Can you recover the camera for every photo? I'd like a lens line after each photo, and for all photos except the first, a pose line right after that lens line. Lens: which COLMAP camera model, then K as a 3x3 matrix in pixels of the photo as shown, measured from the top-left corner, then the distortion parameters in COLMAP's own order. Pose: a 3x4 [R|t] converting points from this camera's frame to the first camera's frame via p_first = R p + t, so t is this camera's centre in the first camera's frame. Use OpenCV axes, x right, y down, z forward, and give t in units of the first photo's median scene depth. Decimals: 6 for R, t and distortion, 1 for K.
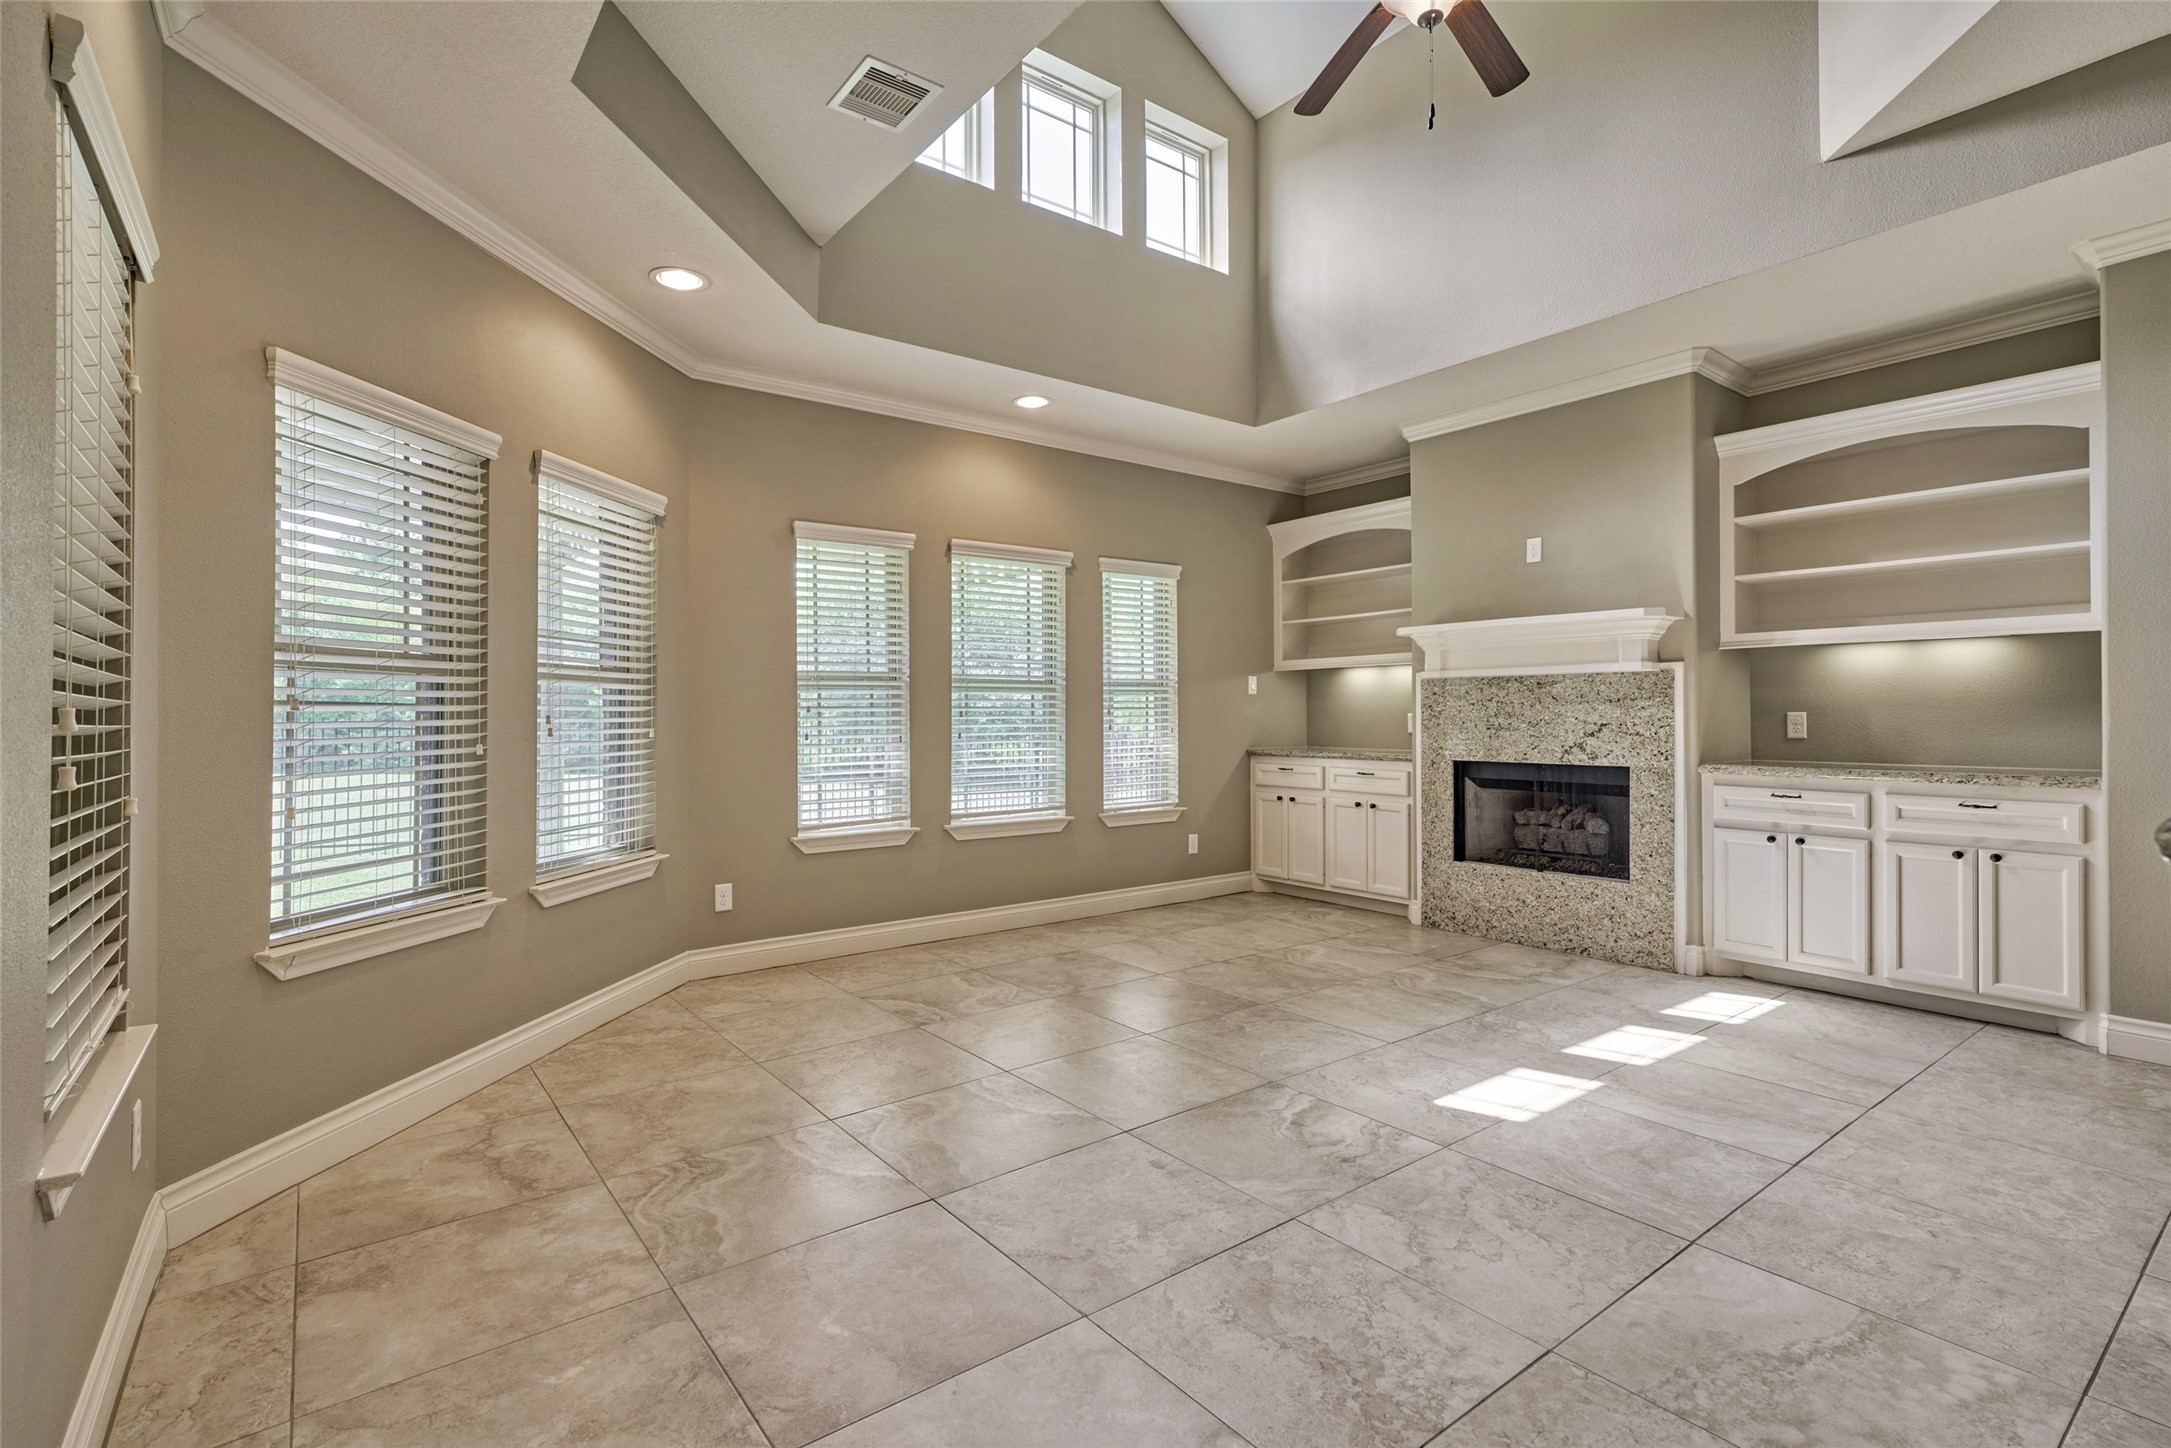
lens RADIAL K [[1012.0, 0, 1090.1], [0, 1012.0, 706.9], [0, 0, 1]] dist [0.010022, 0.000701]
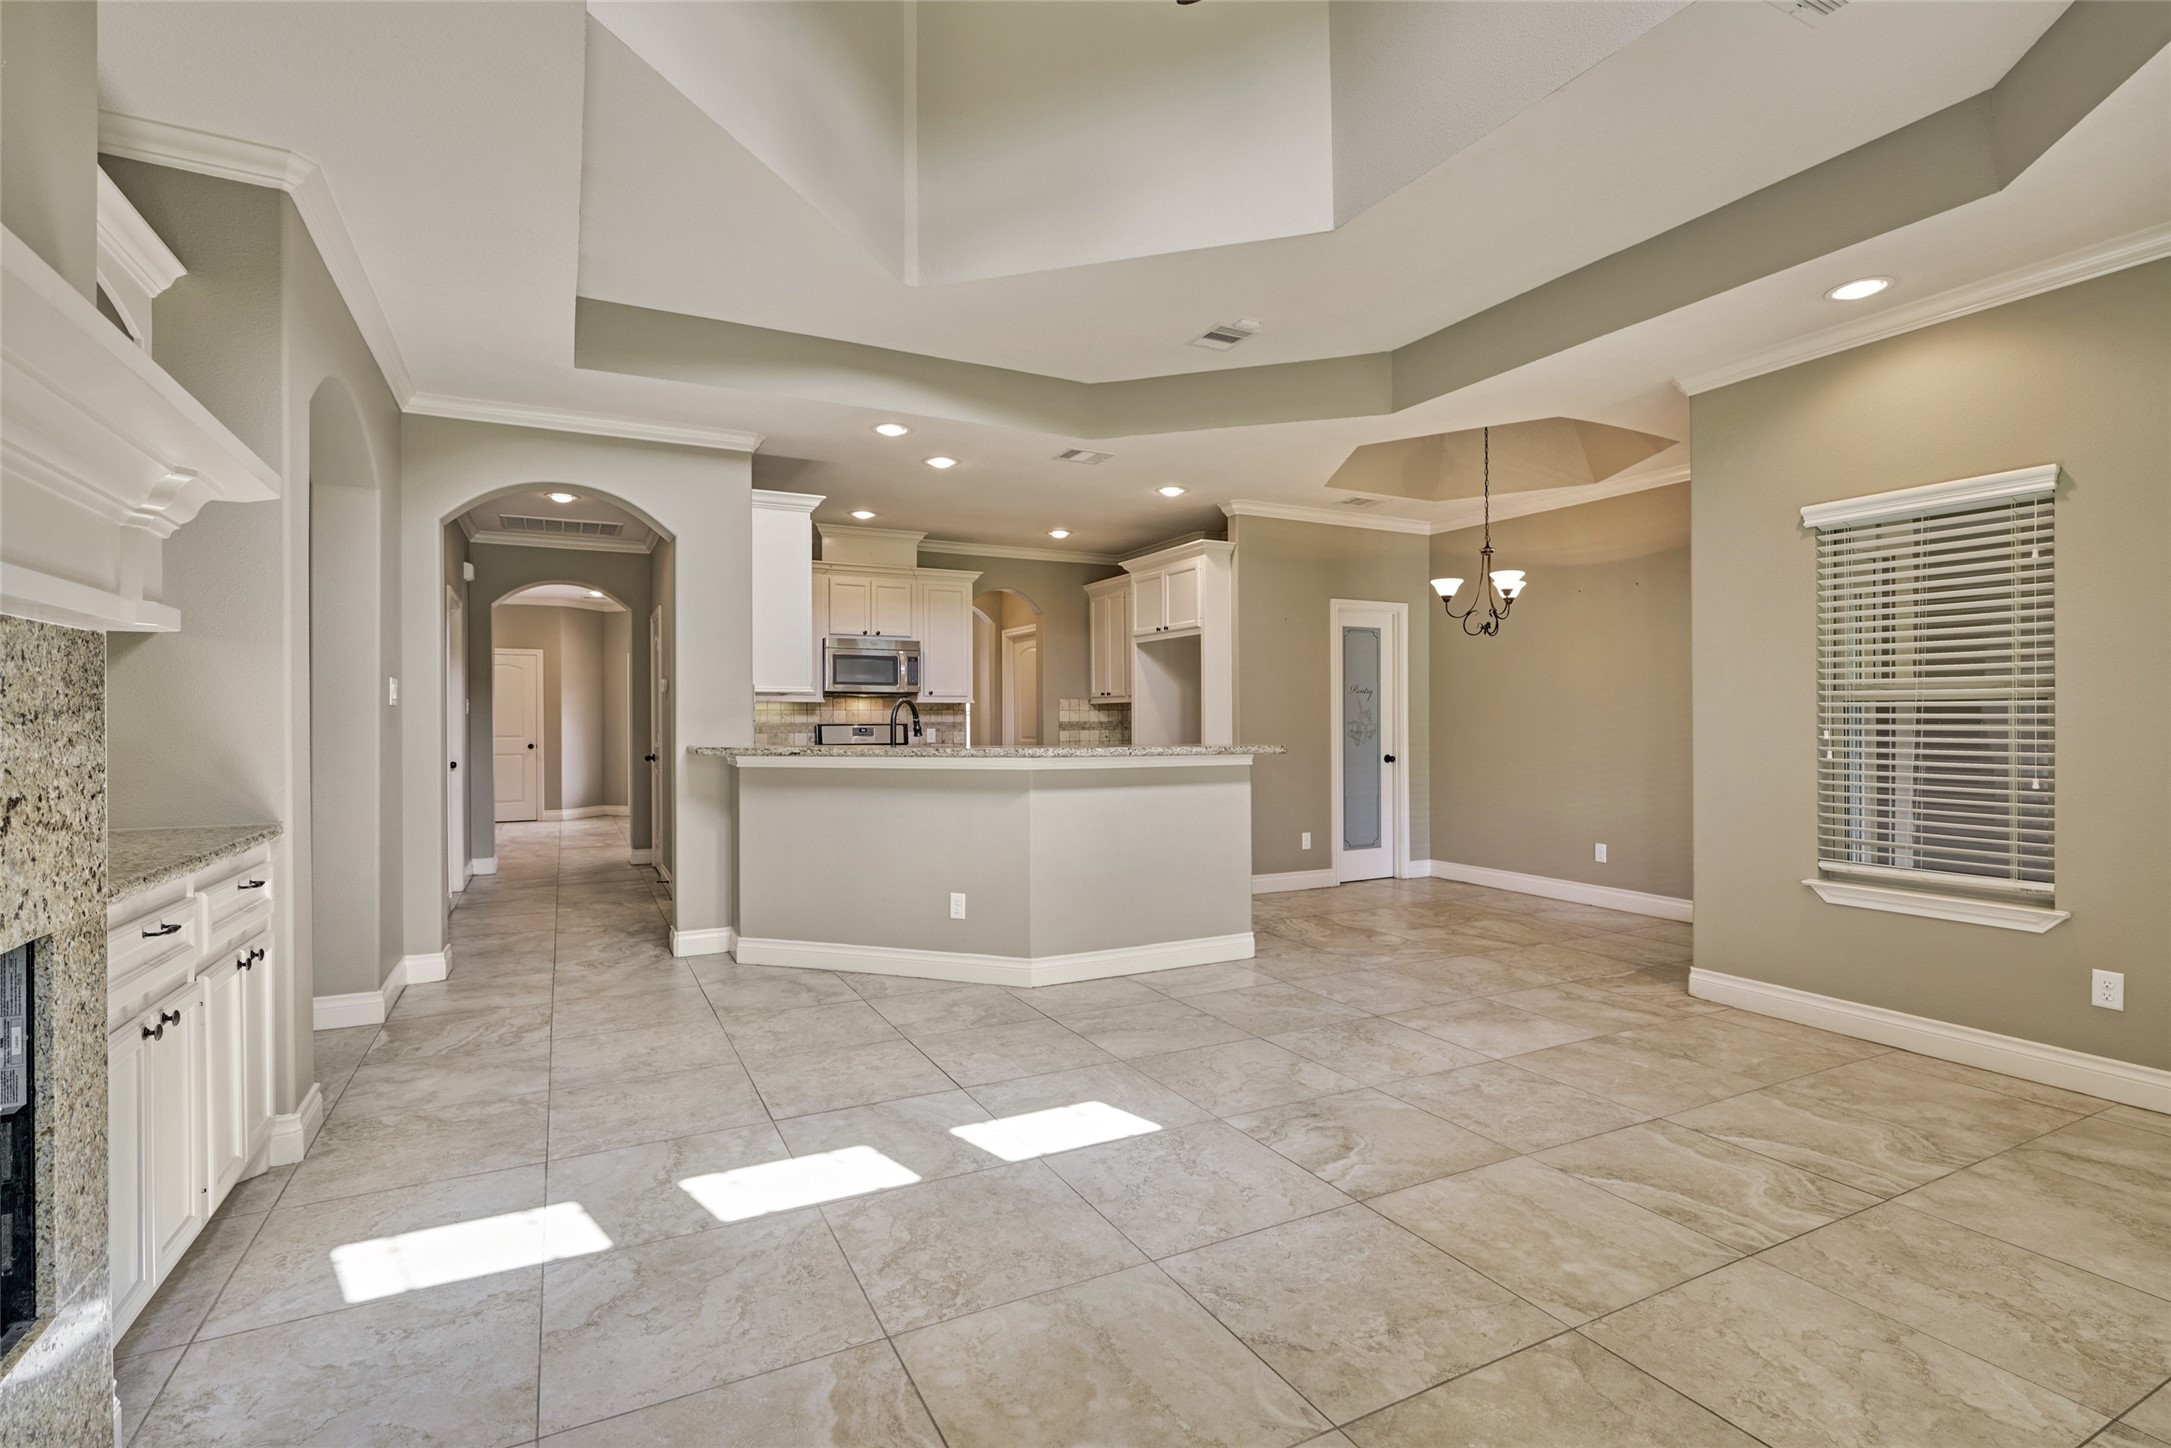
lens RADIAL K [[1010.6, 0, 1087.6], [0, 1010.6, 715.5], [0, 0, 1]] dist [-0.002081, 0.000314]
pose [[-0.984219, 0.005645, 0.176865, 0.171128], [0.002916, 0.999873, -0.015683, -0.001455], [-0.176931, -0.014920, -0.984110, 1.256812]]
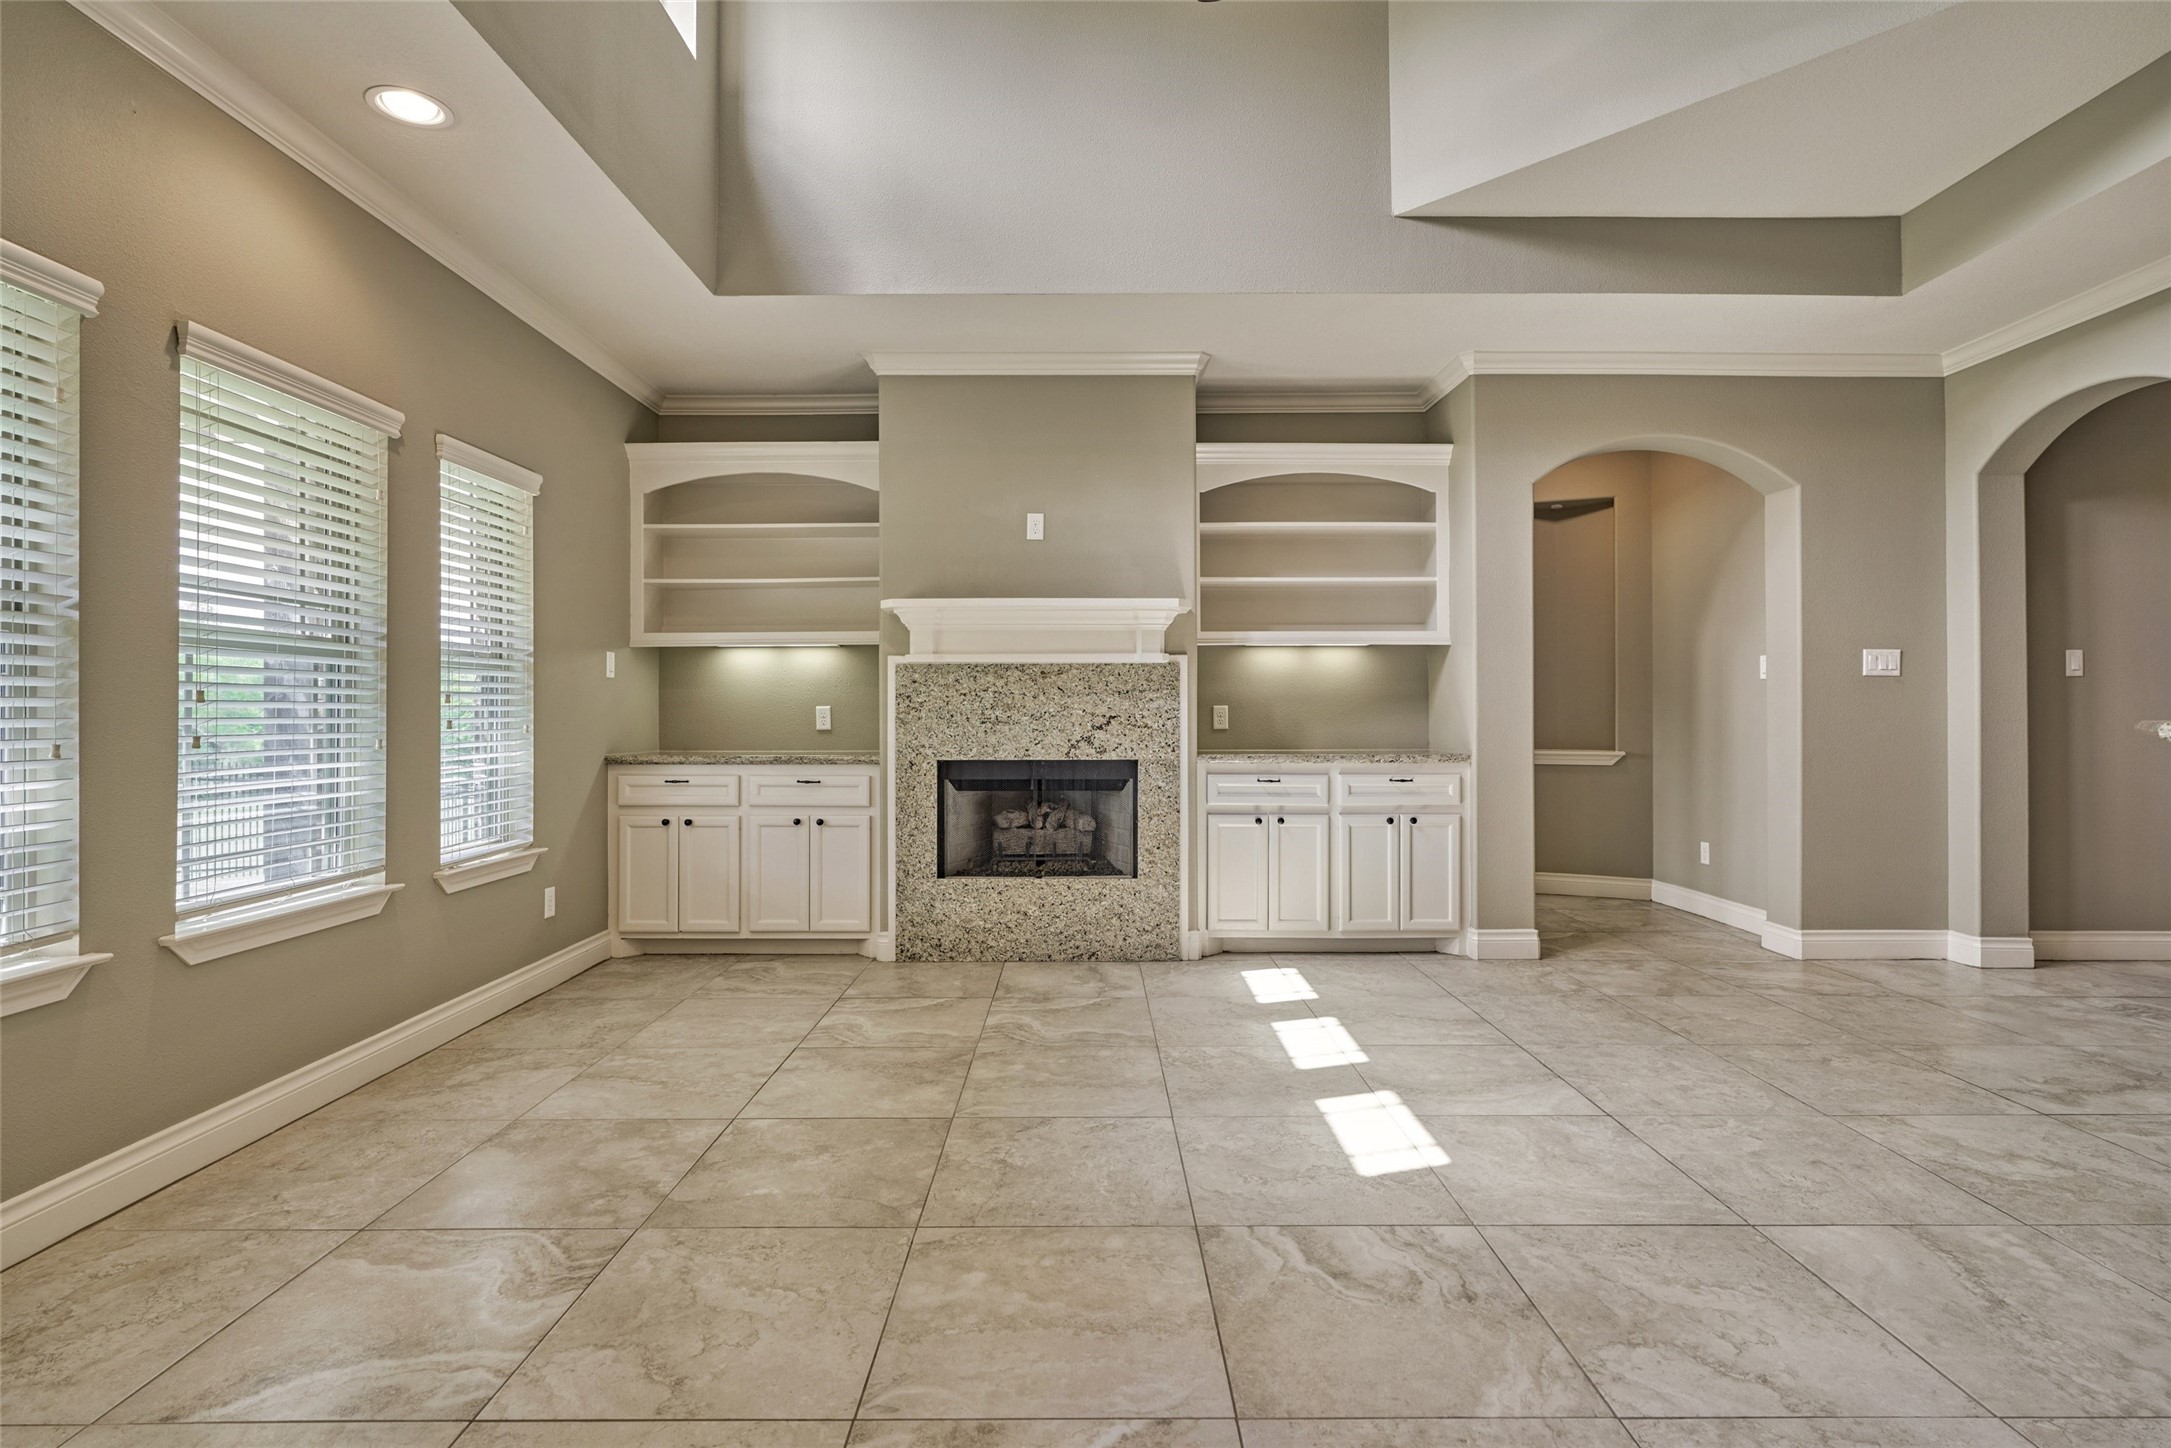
lens RADIAL K [[1026.8, 0, 1088.5], [0, 1026.8, 707.0], [0, 0, 1]] dist [-0.003960, 0.000944]
pose [[0.610473, 0.008380, 0.791993, -0.289001], [-0.006536, 0.999963, -0.005543, 0.013772], [-0.792010, -0.001792, 0.610505, 0.434007]]
